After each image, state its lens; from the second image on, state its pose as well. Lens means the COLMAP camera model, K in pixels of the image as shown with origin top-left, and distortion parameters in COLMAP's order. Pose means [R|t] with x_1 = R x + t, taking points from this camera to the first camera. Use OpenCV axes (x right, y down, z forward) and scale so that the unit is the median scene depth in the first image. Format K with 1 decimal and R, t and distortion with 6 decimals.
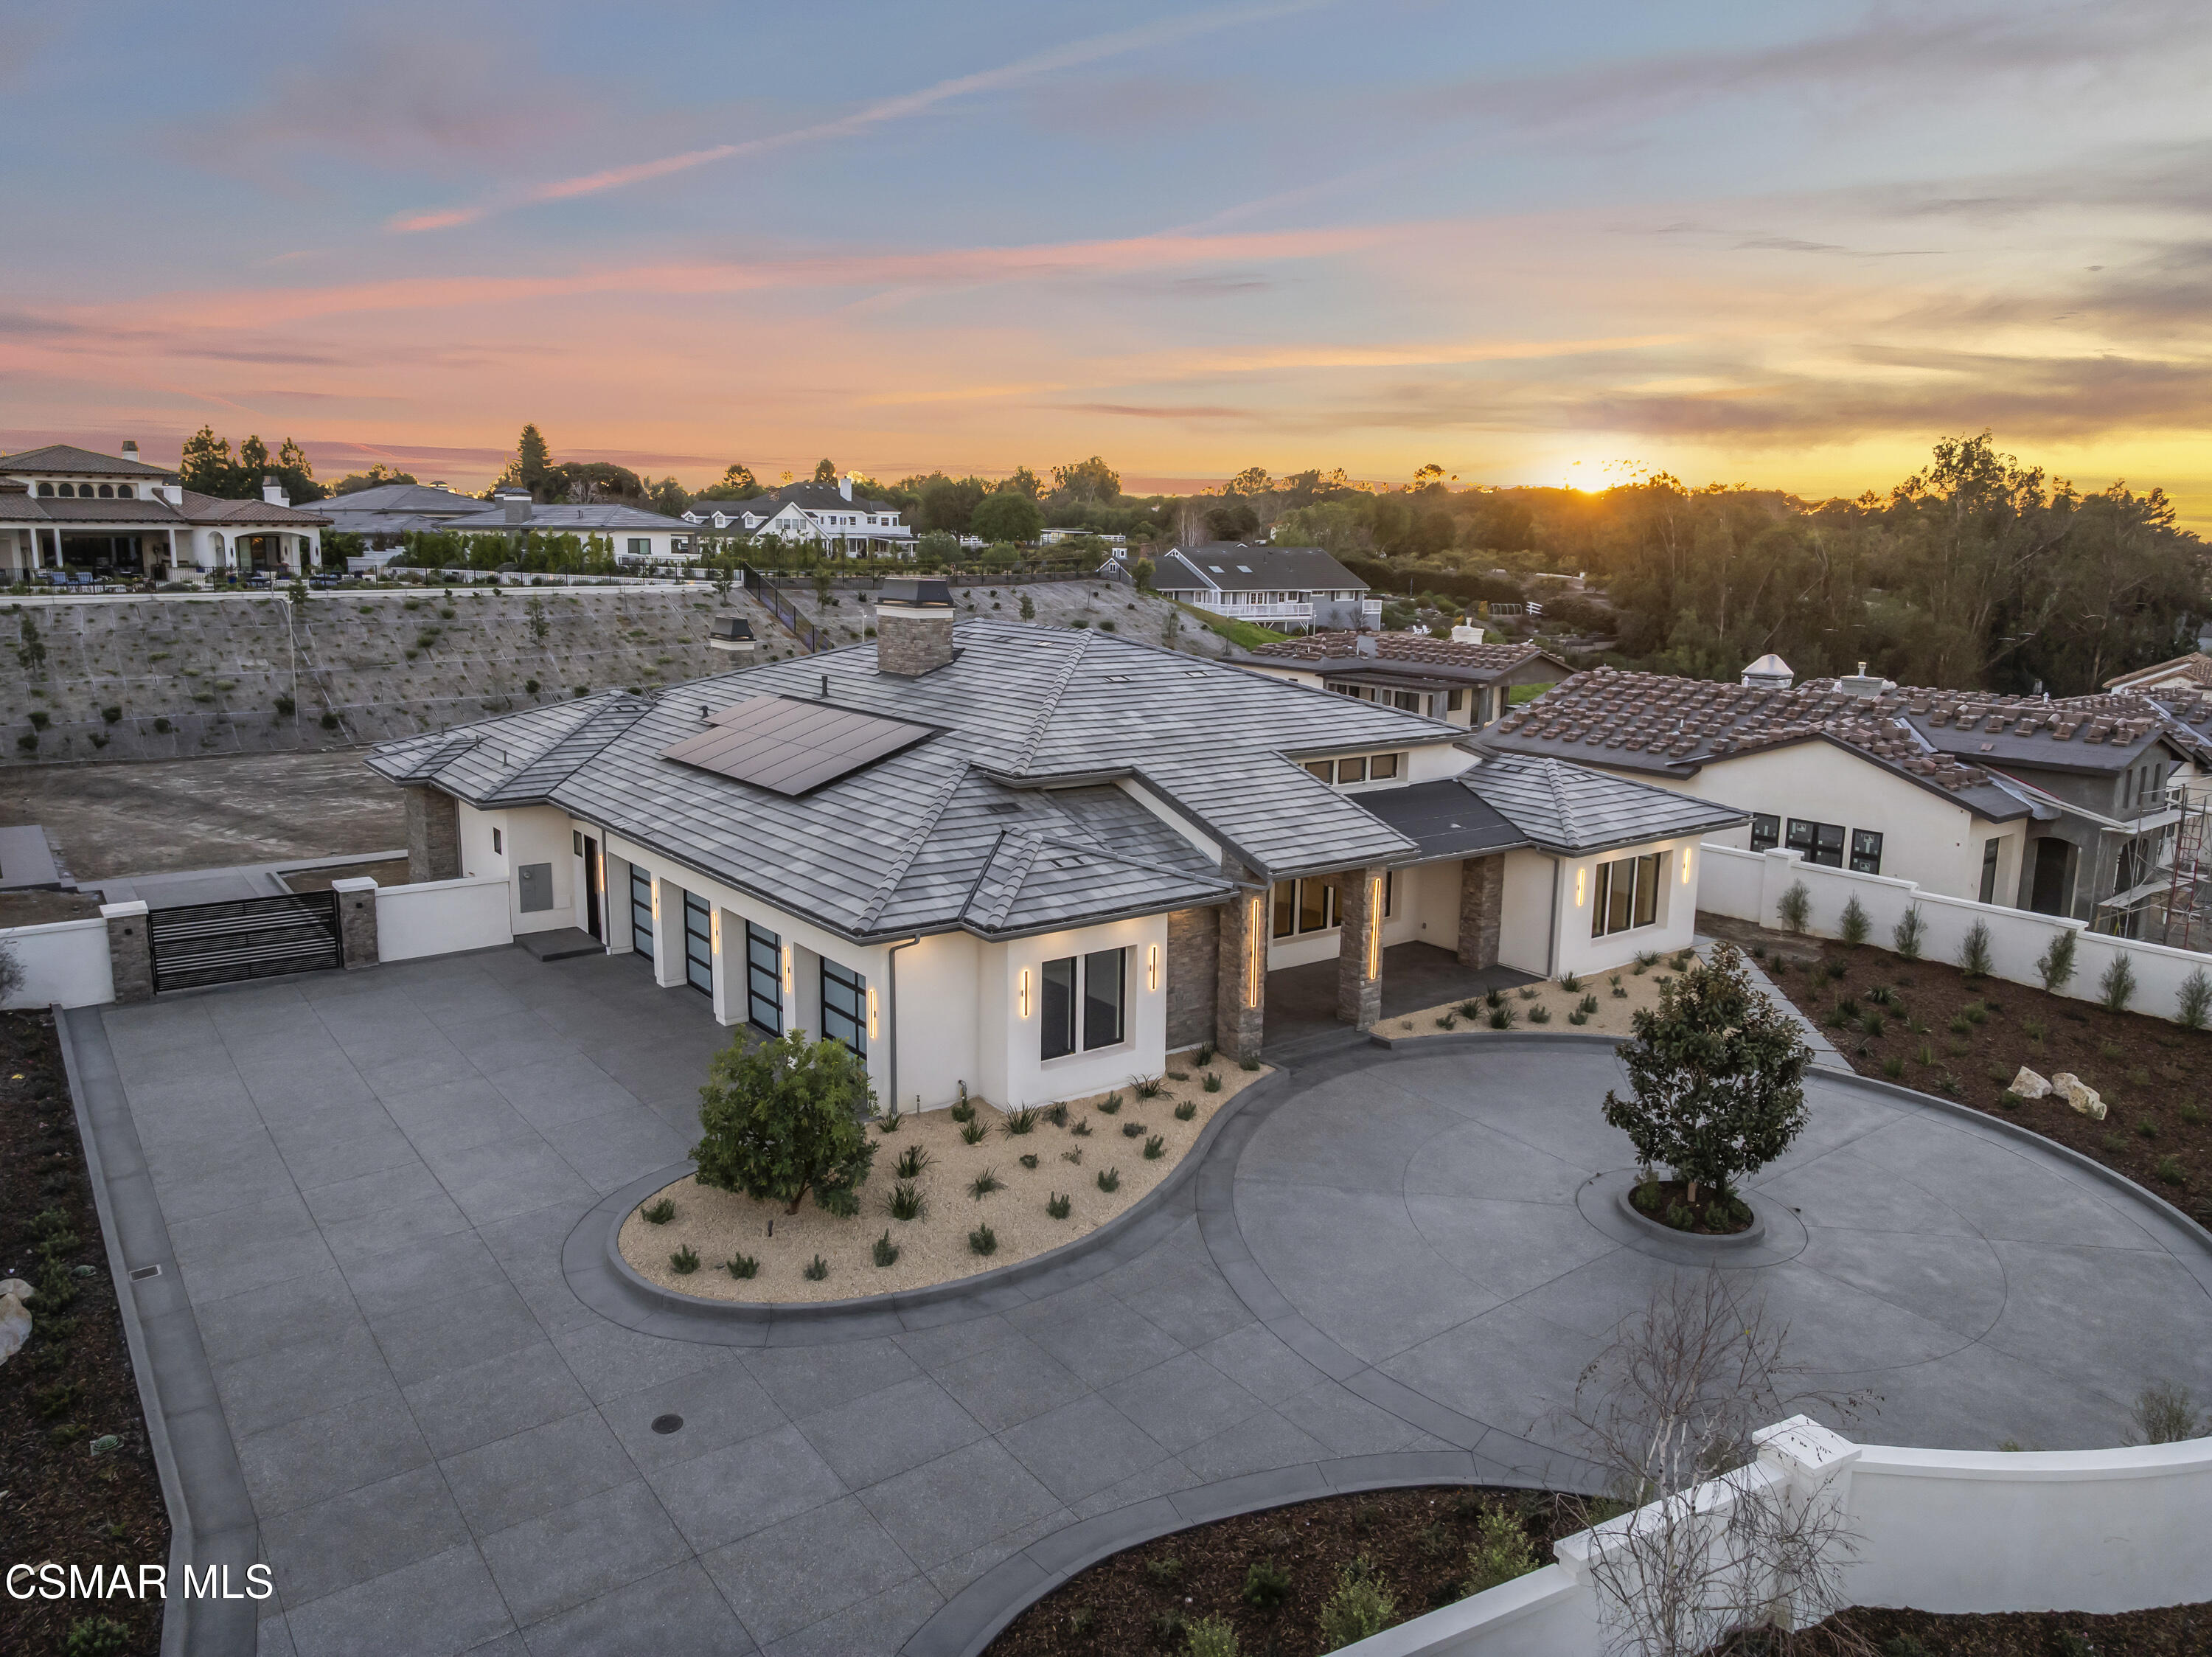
lens RADIAL K [[1551.0, 0, 1106.0], [0, 1551.0, 828.5], [0, 0, 1]] dist [-0.030603, -0.005557]
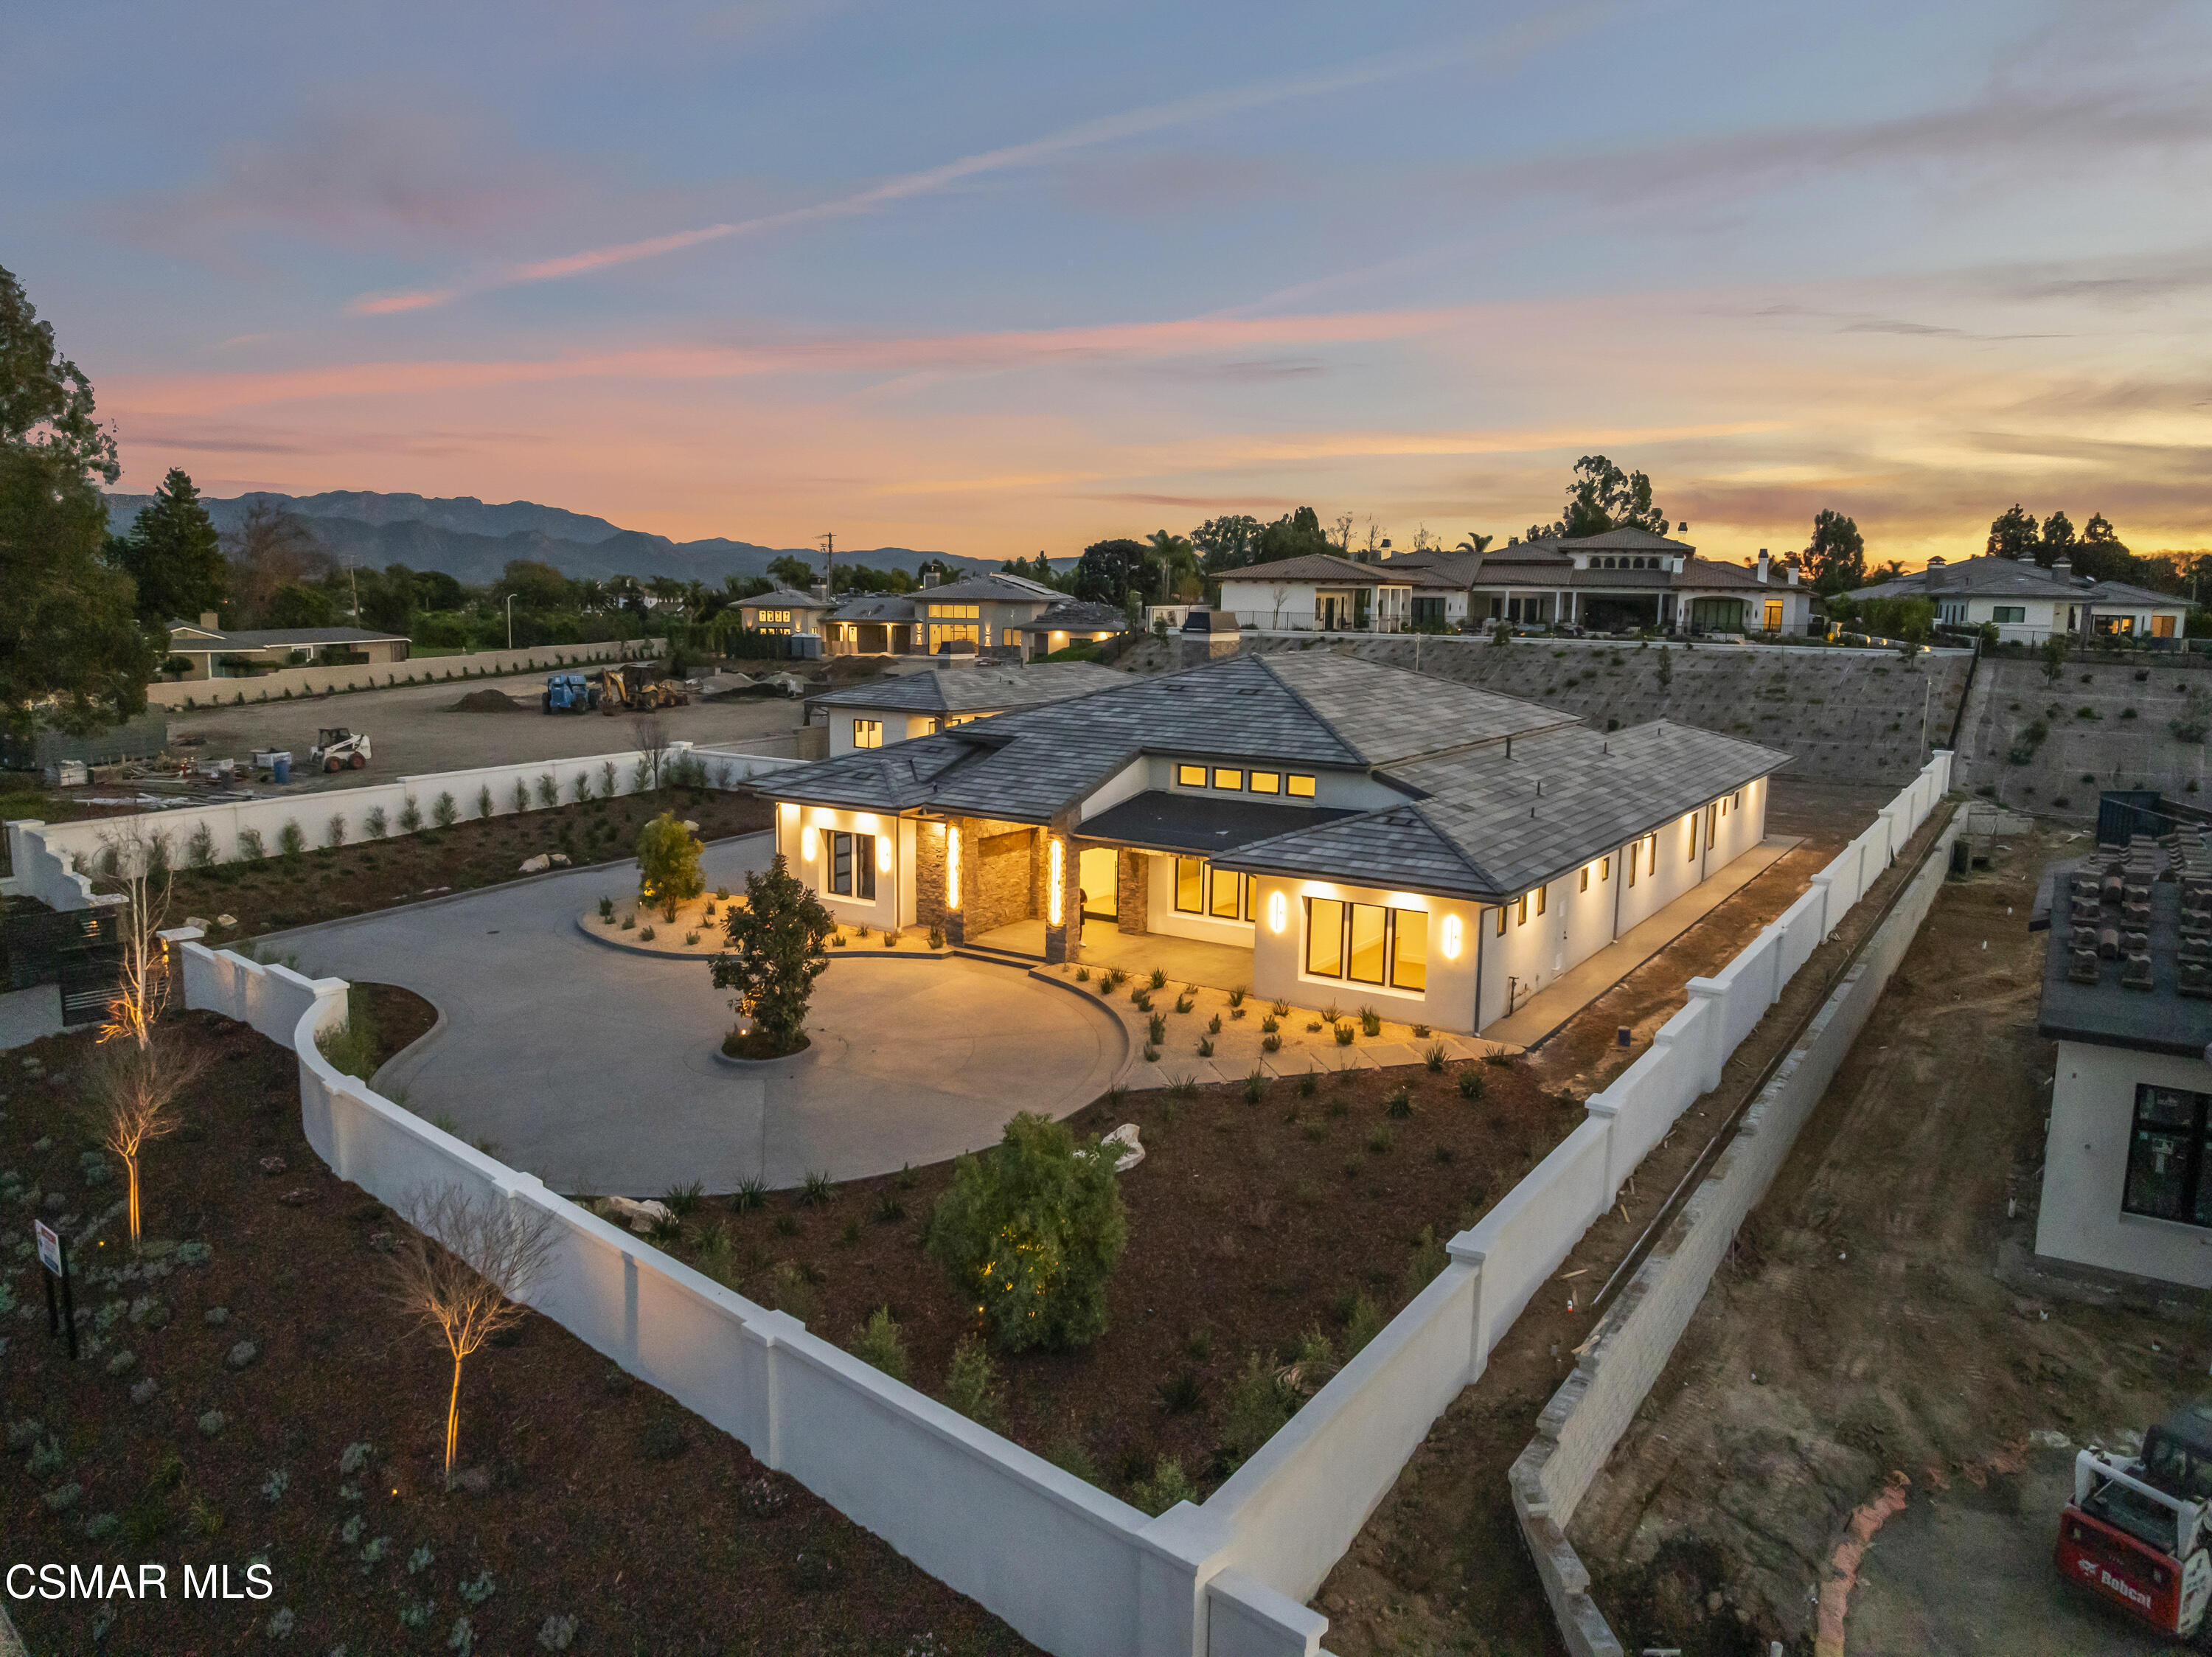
lens RADIAL K [[1551.0, 0, 1106.0], [0, 1551.0, 828.5], [0, 0, 1]] dist [-0.030603, -0.005557]
pose [[0.339156, 0.136919, -0.930713, 0.788741], [-0.184991, 0.979741, 0.076720, -0.047441], [0.922362, 0.146153, 0.357614, 0.343656]]
